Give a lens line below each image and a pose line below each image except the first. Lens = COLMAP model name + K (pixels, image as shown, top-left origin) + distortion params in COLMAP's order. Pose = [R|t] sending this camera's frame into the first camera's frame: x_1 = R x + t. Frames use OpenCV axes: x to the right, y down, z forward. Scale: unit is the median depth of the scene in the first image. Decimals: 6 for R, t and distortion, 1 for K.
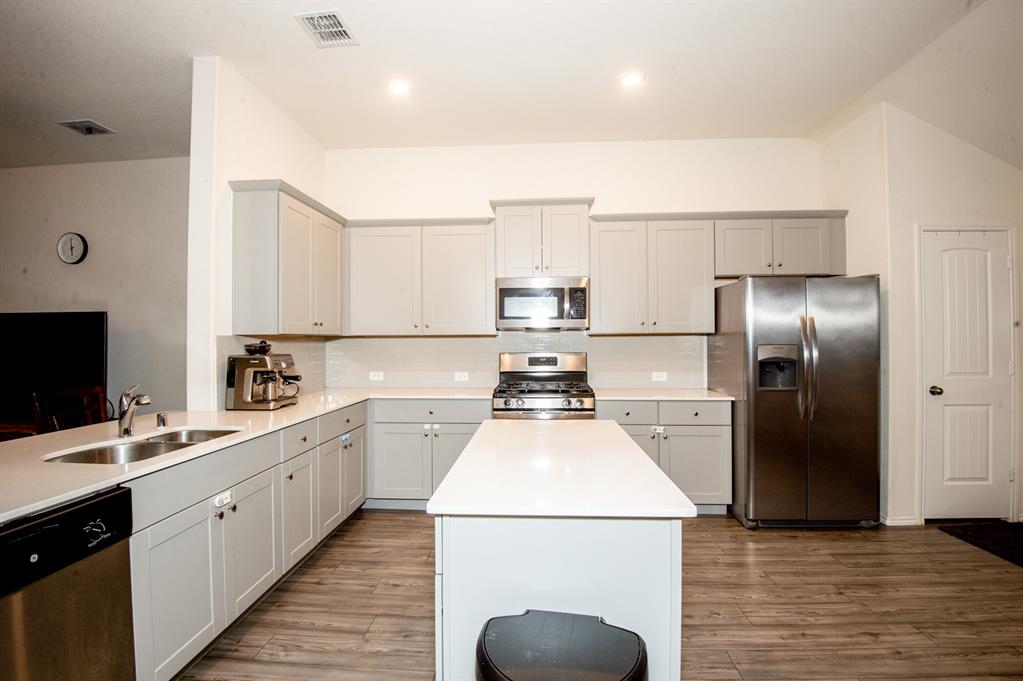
lens RADIAL K [[466.5, 0, 510.7], [0, 466.5, 337.8], [0, 0, 1]] dist [-0.005621, -0.025241]
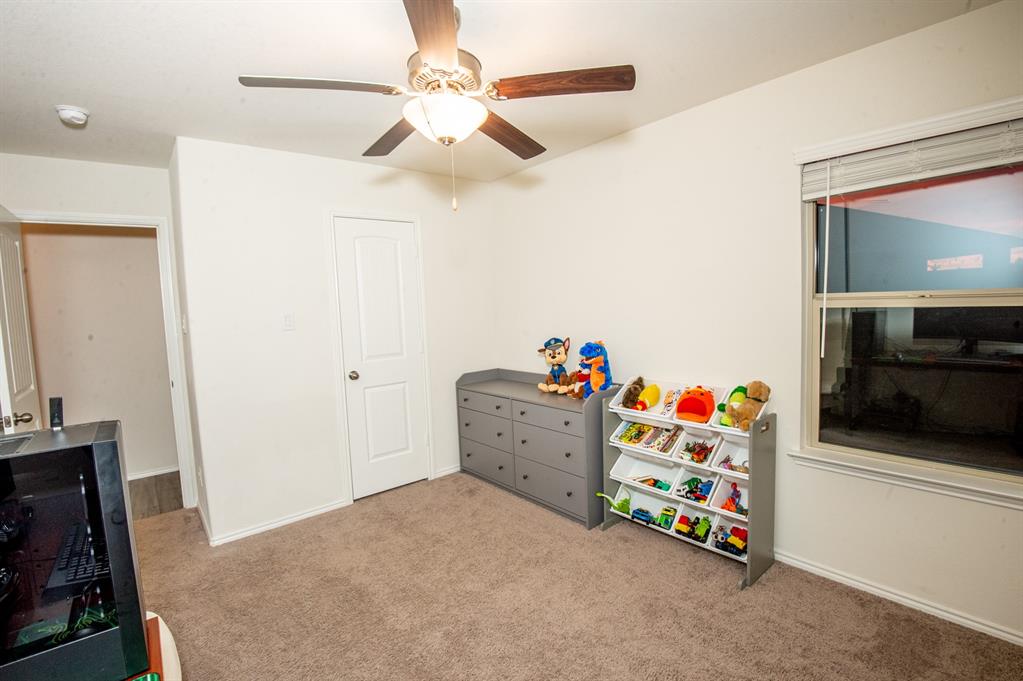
lens RADIAL K [[468.7, 0, 511.3], [0, 468.7, 336.9], [0, 0, 1]] dist [-0.025113, -0.006530]
pose [[0.727006, -0.078489, 0.682130, 0.480713], [0.036484, 0.996457, 0.075772, -0.037834], [-0.685661, -0.030200, 0.727294, -0.010545]]
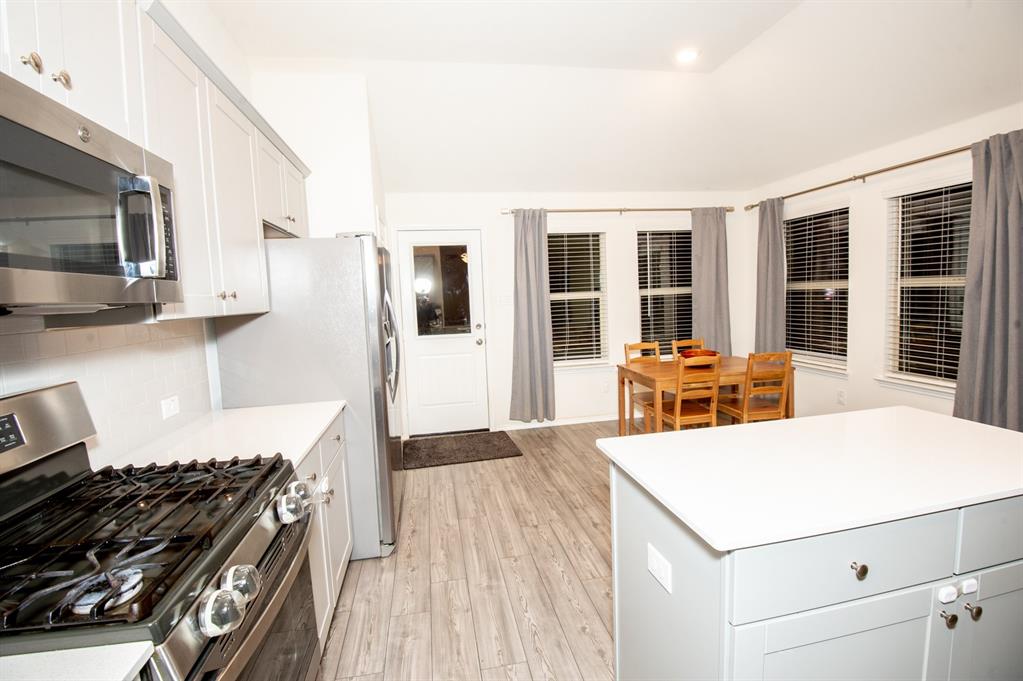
lens RADIAL K [[466.9, 0, 511.8], [0, 466.9, 335.0], [0, 0, 1]] dist [0.011409, -0.024721]
pose [[-0.244623, -0.065336, 0.967414, -0.291332], [0.039471, 0.996229, 0.077263, -0.018149], [-0.968814, 0.057085, -0.241122, 0.980269]]
